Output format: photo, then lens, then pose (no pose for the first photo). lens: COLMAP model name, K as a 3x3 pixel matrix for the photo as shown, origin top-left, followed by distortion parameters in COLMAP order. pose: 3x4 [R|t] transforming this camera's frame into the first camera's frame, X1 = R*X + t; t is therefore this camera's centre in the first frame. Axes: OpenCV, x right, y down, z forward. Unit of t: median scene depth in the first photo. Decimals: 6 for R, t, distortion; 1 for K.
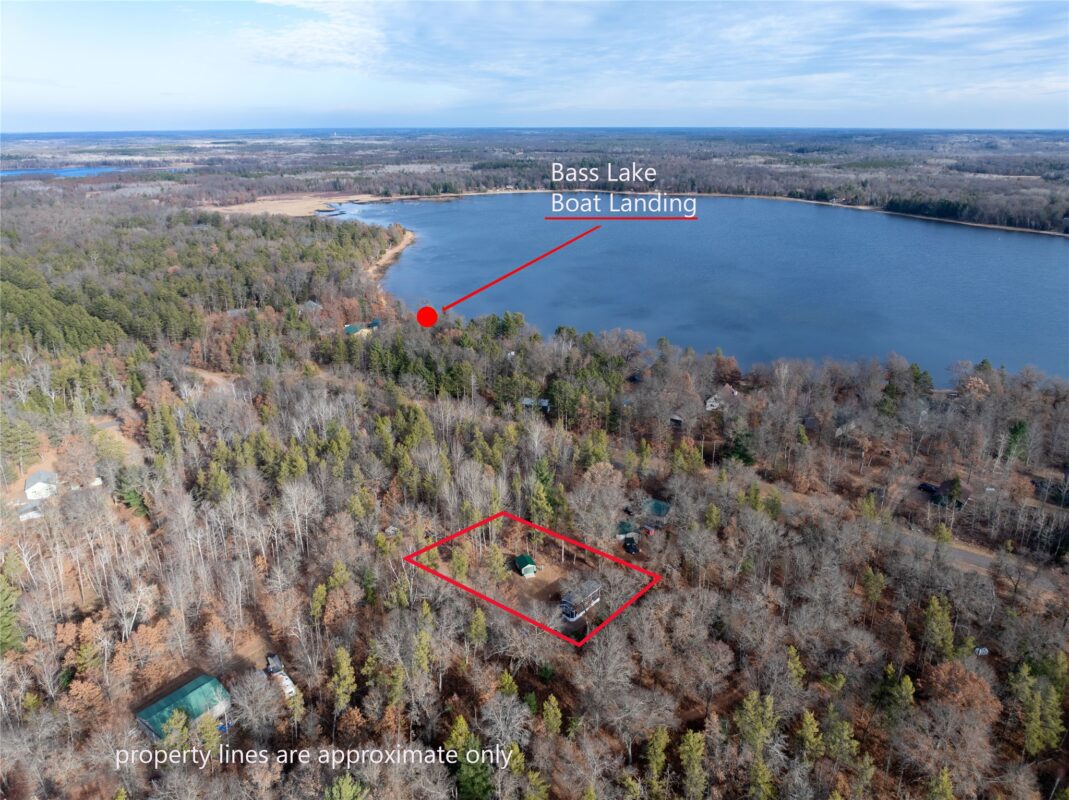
lens RADIAL K [[738.9, 0, 533.7], [0, 738.9, 399.7], [0, 0, 1]] dist [-0.021577, -0.005492]
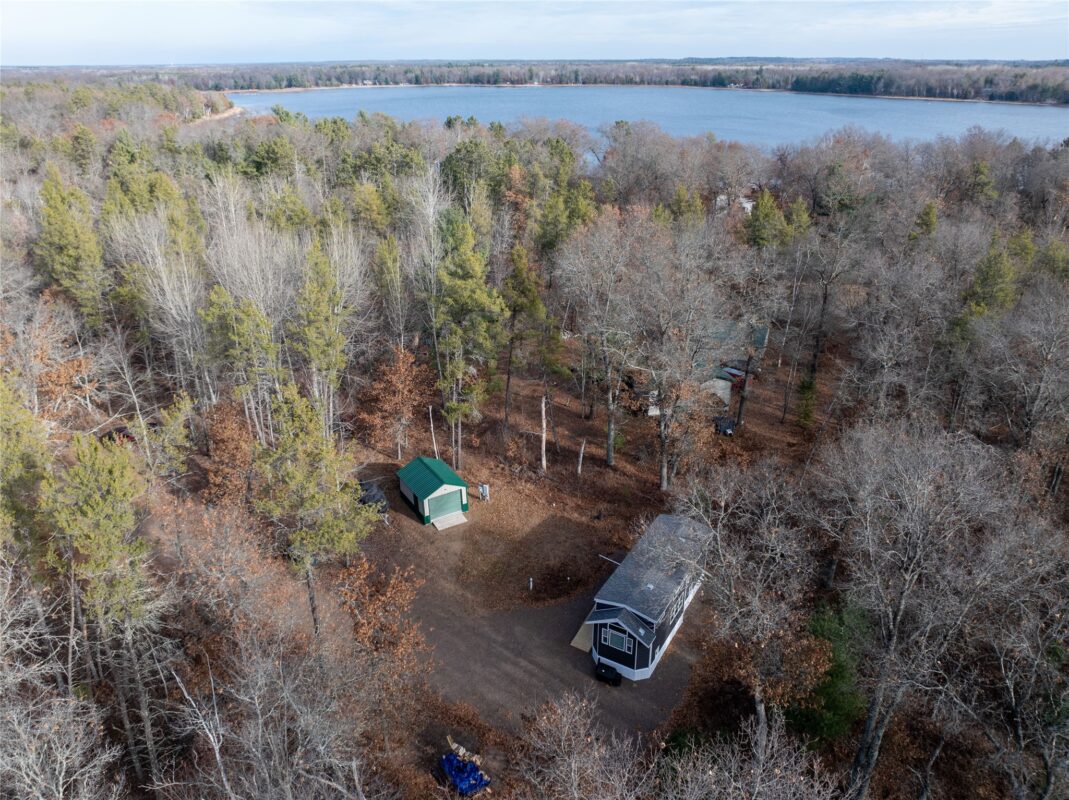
lens RADIAL K [[738.9, 0, 535.8], [0, 738.9, 399.9], [0, 0, 1]] dist [-0.021577, -0.005492]
pose [[0.984623, -0.066338, 0.161608, -0.015595], [0.053766, 0.995266, 0.080966, 0.154102], [-0.166214, -0.071032, 0.983528, 0.645962]]
